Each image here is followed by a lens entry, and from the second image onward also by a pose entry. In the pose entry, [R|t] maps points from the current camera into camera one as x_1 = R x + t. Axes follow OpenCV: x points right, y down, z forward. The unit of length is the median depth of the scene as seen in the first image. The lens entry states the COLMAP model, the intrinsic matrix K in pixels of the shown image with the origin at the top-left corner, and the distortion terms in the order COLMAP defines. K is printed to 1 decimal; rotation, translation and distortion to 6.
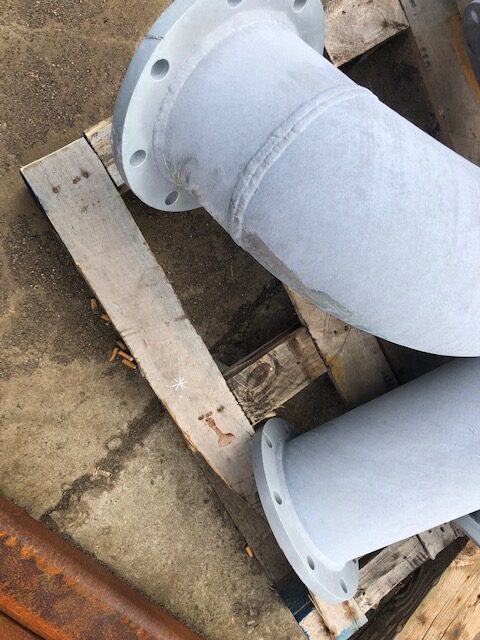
lens RADIAL K [[528.5, 0, 239.8], [0, 528.5, 320.8], [0, 0, 1]] dist [0.002187, 0.013618]
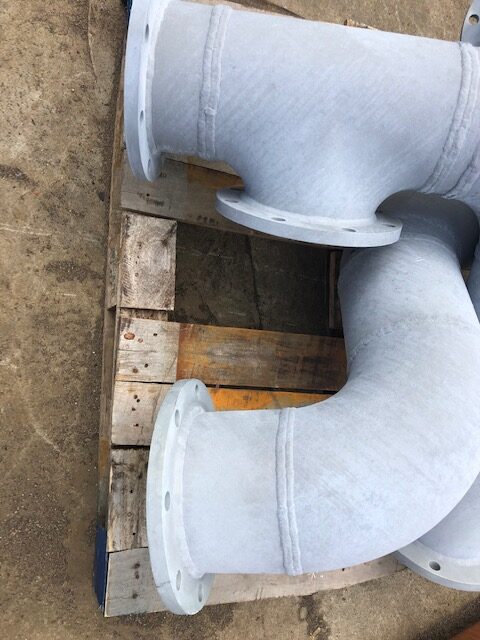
lens RADIAL K [[528.5, 0, 238.2], [0, 528.5, 318.7], [0, 0, 1]] dist [0.002187, 0.013618]
pose [[0.594872, -0.803637, -0.017138, 0.261485], [0.789877, 0.580467, 0.197872, -0.571754], [-0.149070, -0.131245, 0.980078, -0.085485]]
